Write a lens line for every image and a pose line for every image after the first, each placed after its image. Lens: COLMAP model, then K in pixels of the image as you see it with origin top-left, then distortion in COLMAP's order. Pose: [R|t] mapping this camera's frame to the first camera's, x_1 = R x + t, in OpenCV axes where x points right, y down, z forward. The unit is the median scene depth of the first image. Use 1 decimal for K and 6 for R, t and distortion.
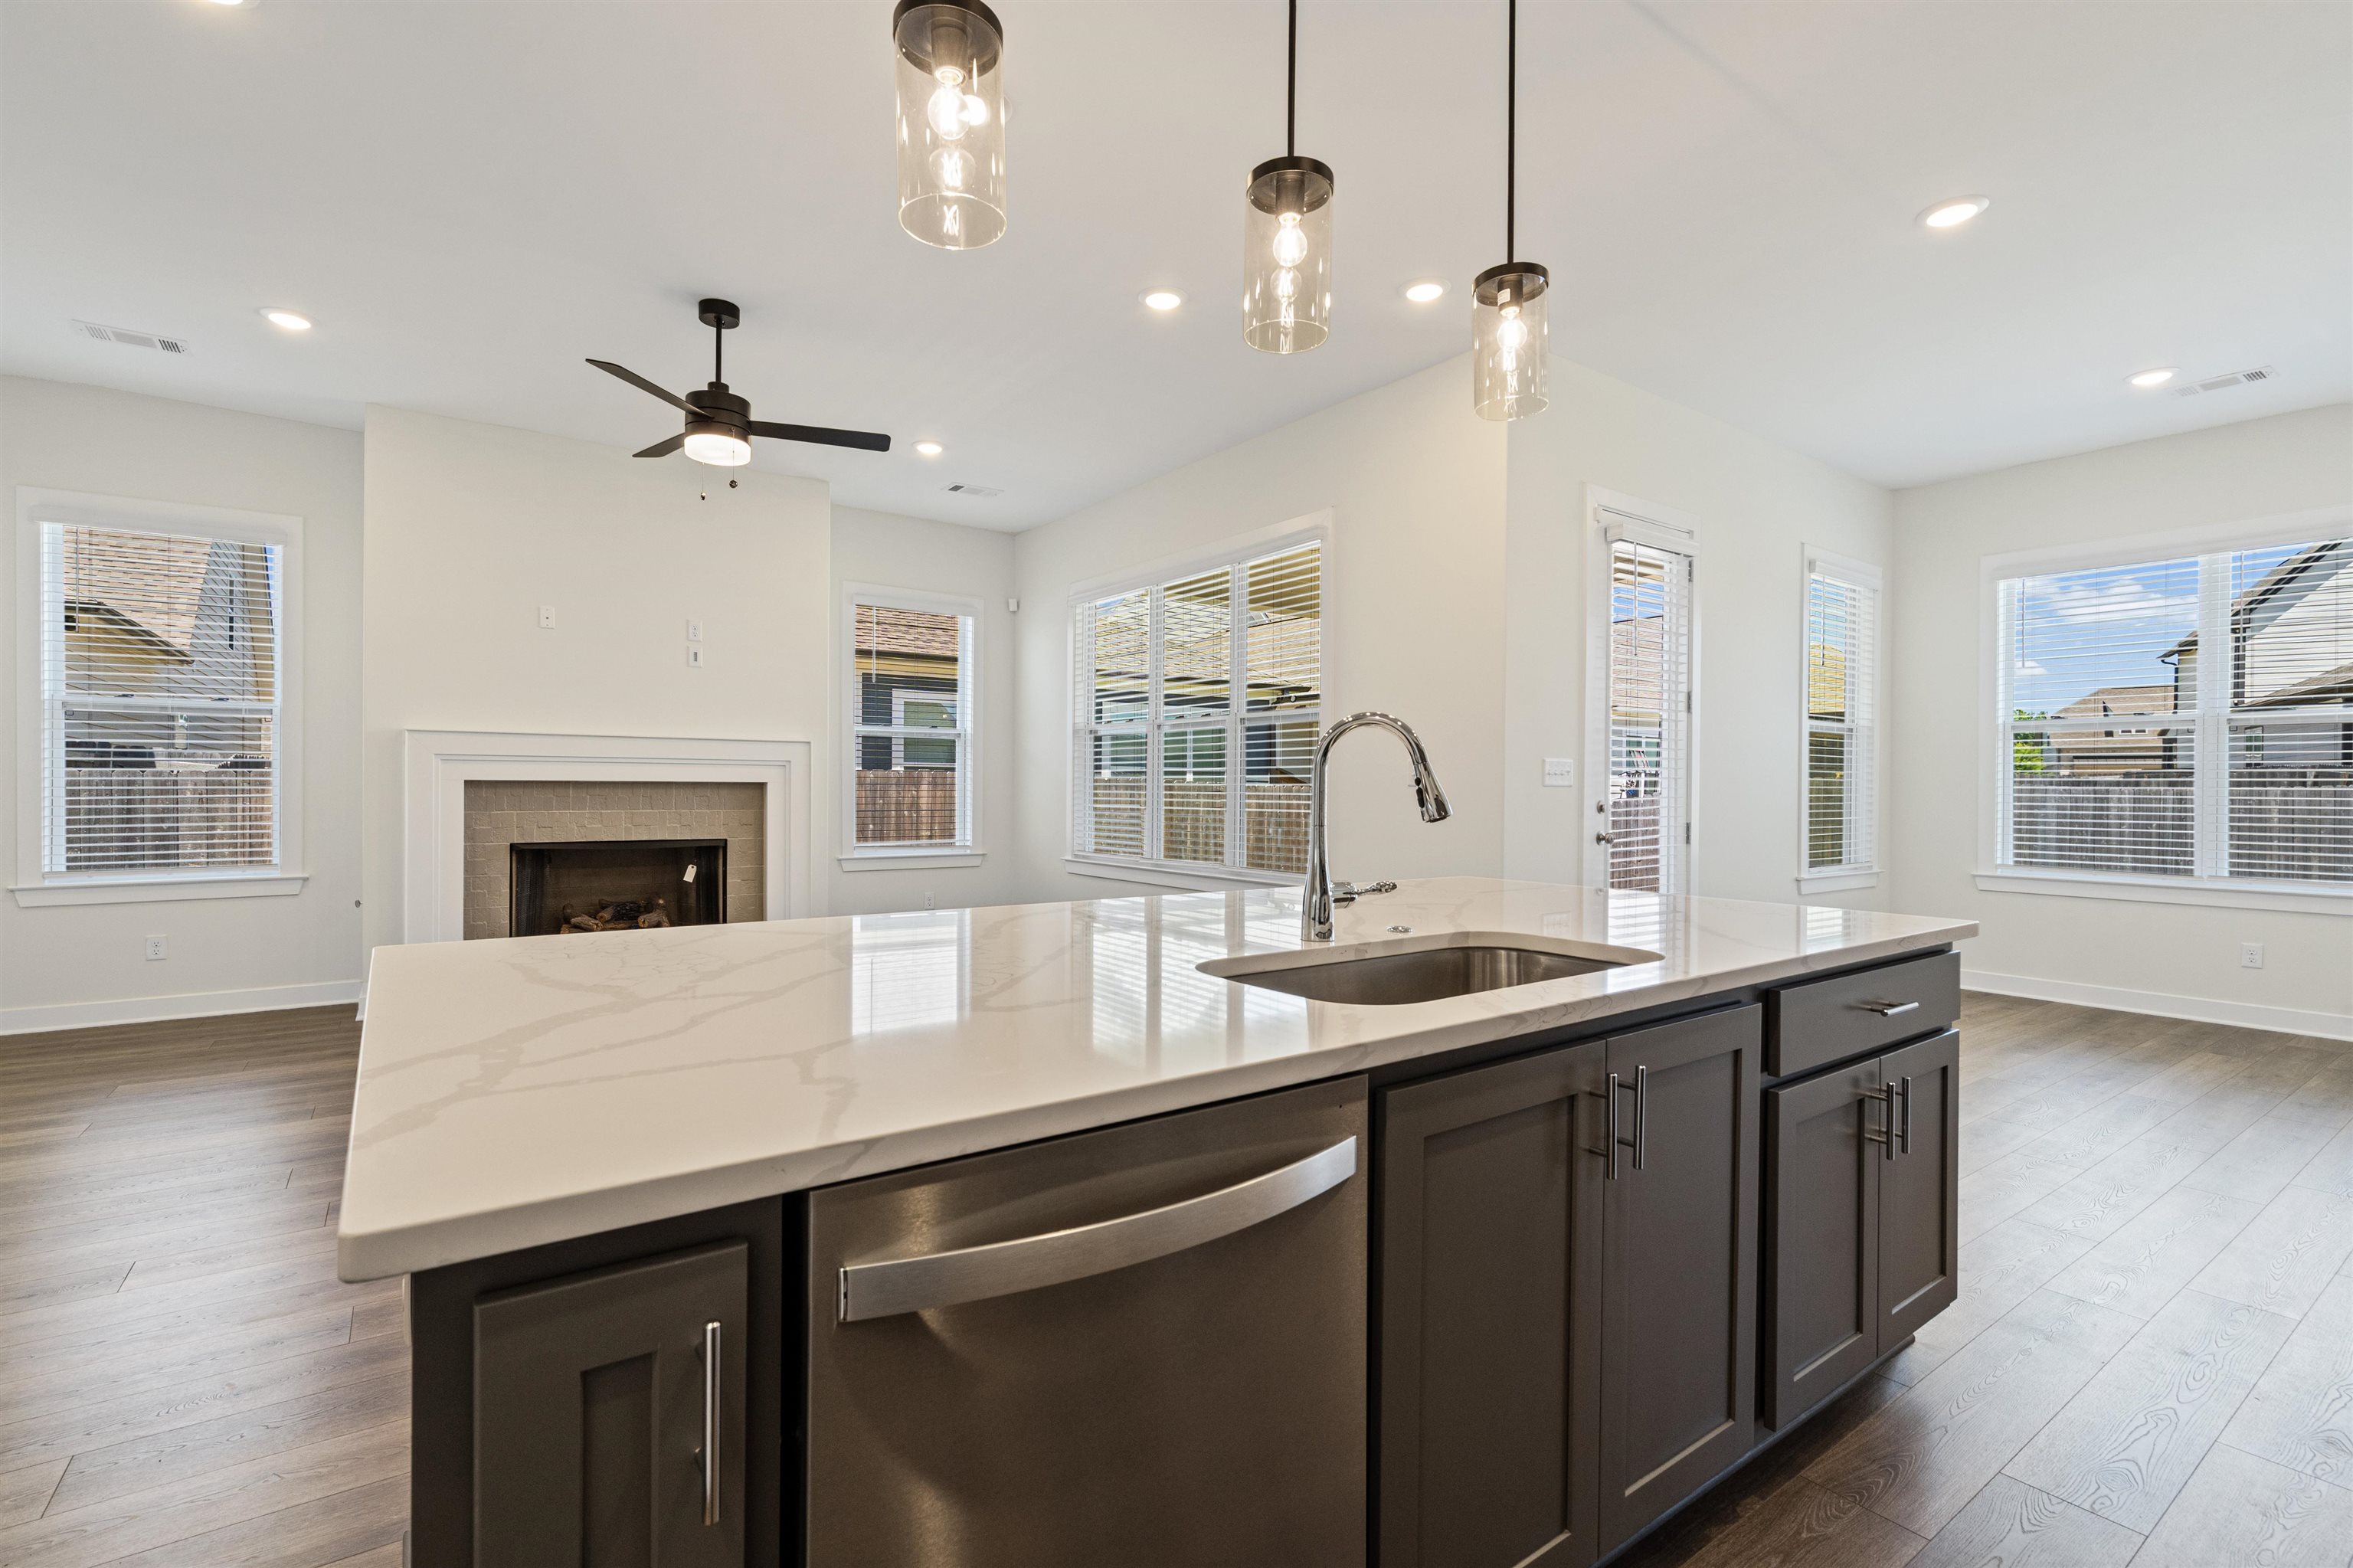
lens RADIAL K [[1085.6, 0, 1161.8], [0, 1085.6, 796.7], [0, 0, 1]] dist [0.001261, 0.000791]
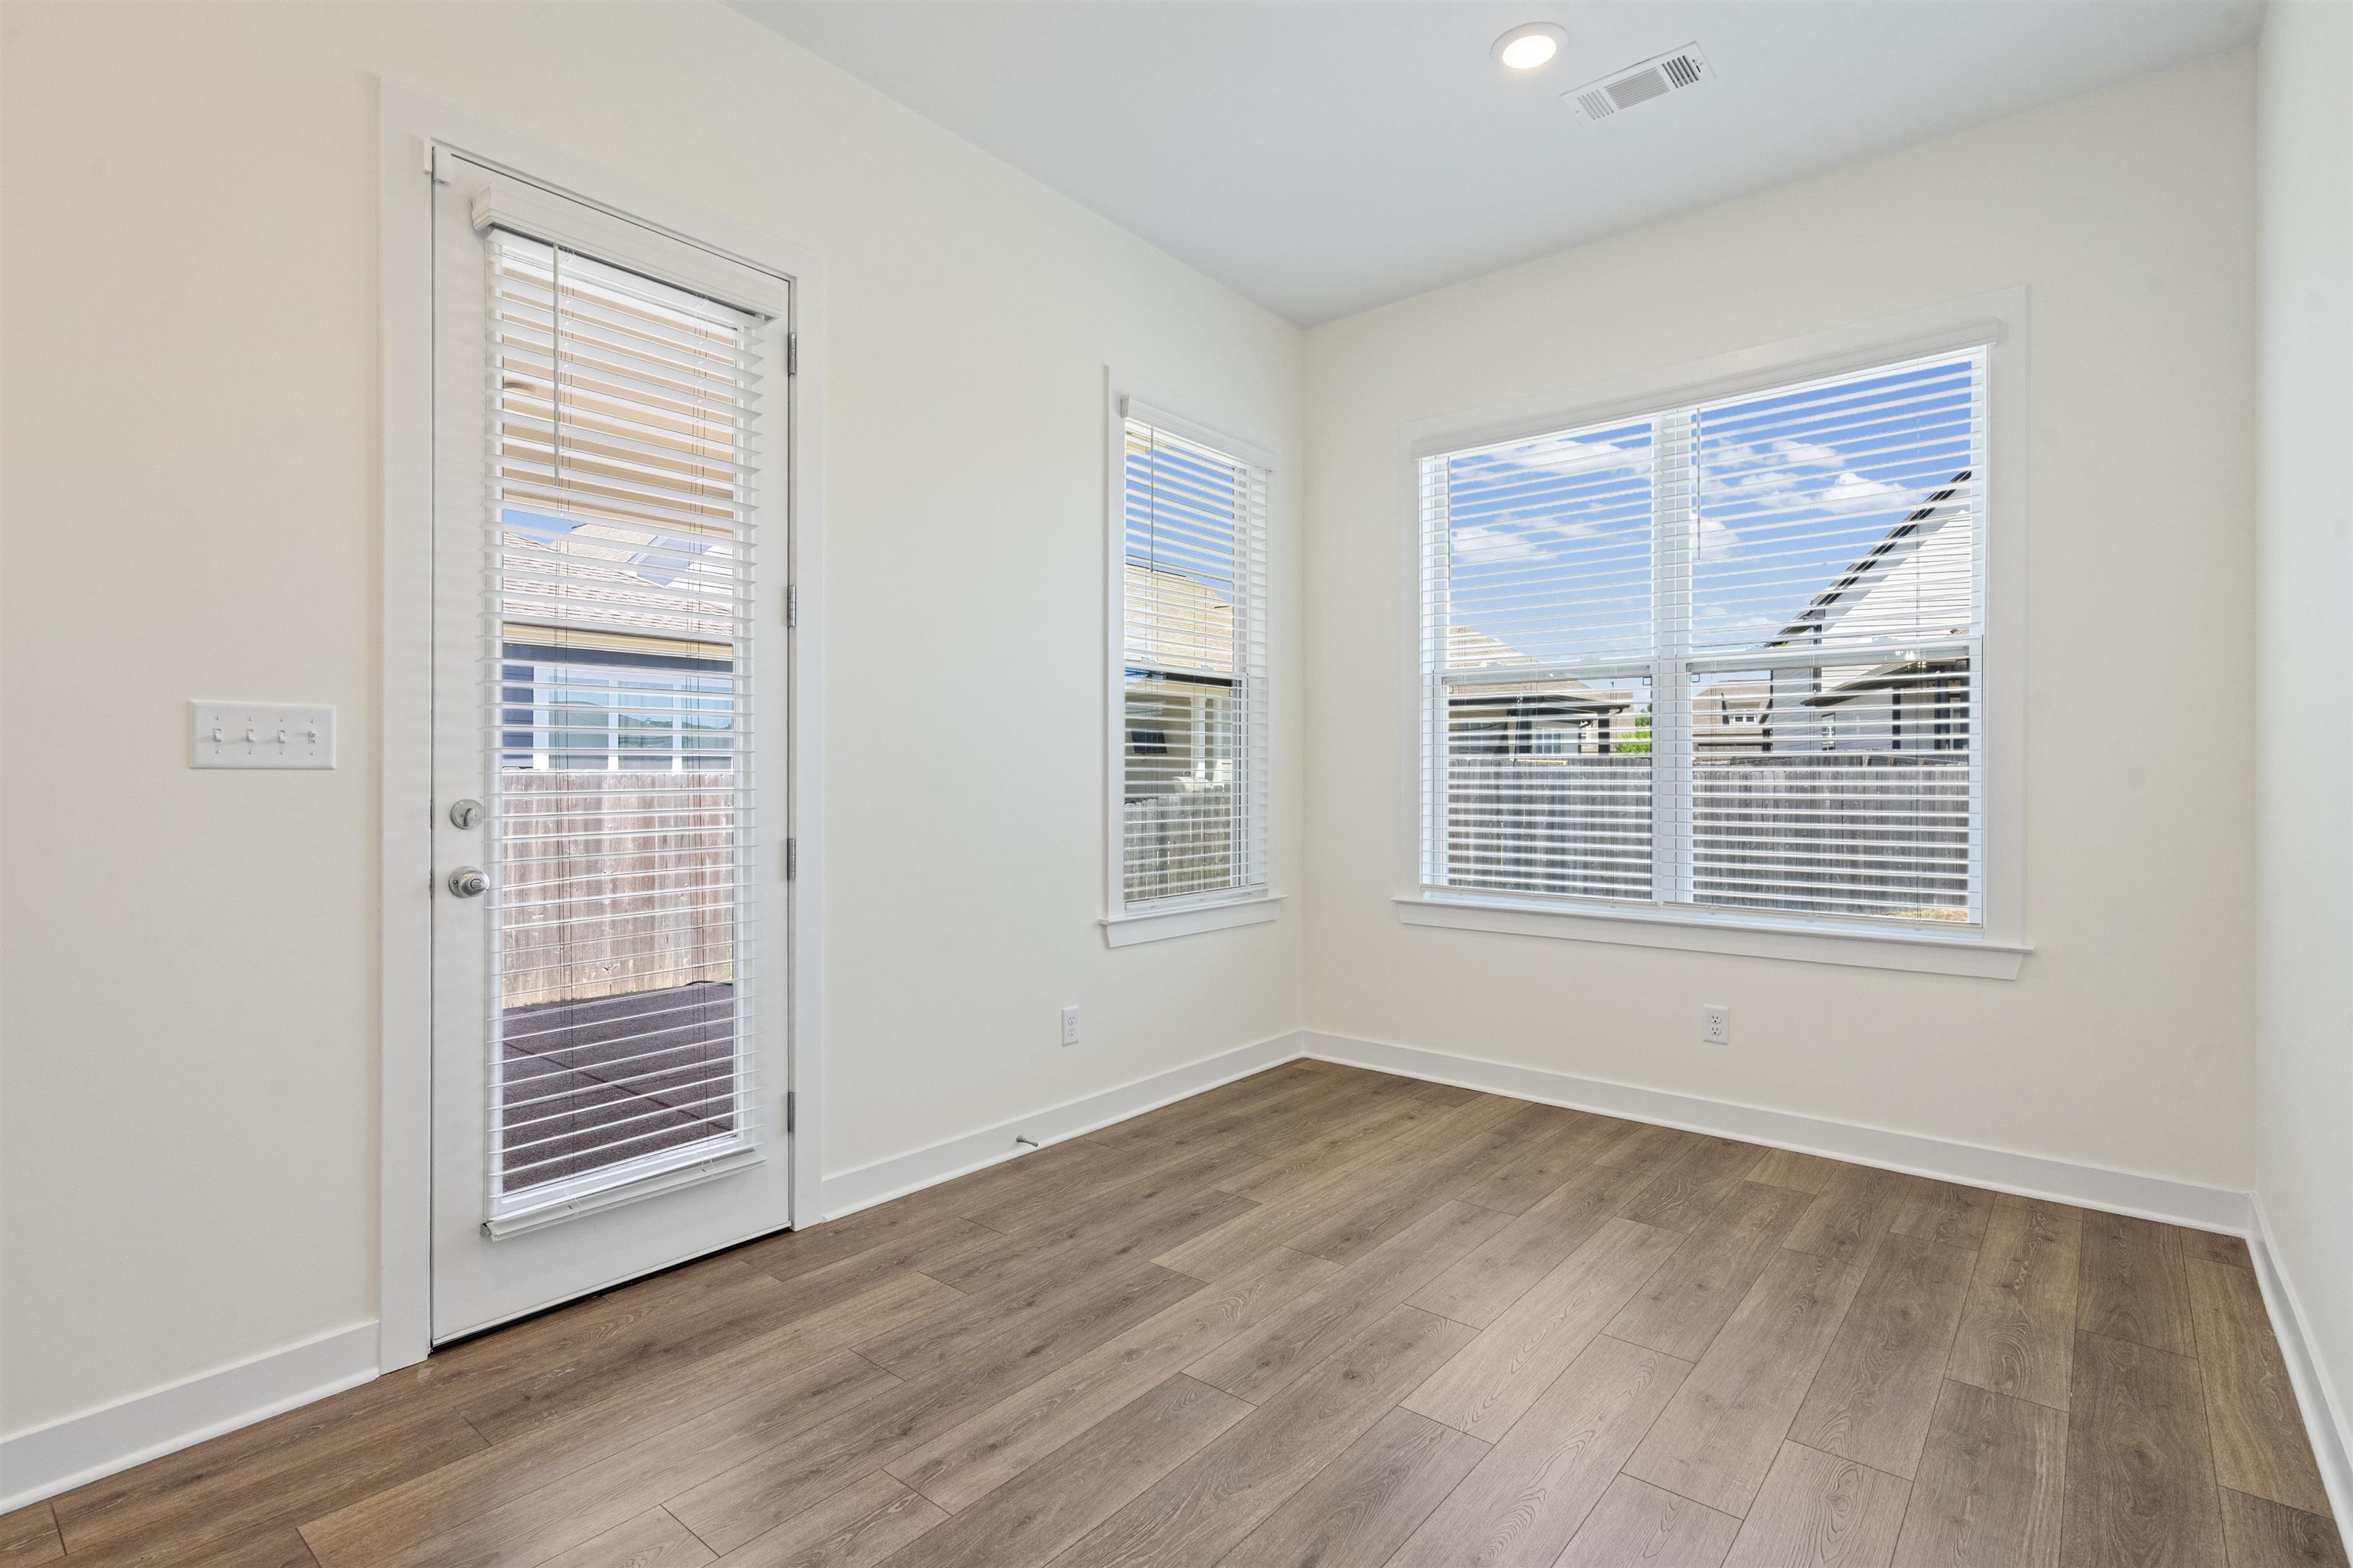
lens RADIAL K [[1132.0, 0, 1176.5], [0, 1132.0, 784.0], [0, 0, 1]] dist [-0.000540, 0.000214]
pose [[0.969289, -0.006142, 0.245847, 0.470592], [0.006236, 0.999980, 0.000394, -0.001150], [-0.245845, 0.001151, 0.969309, 0.379931]]
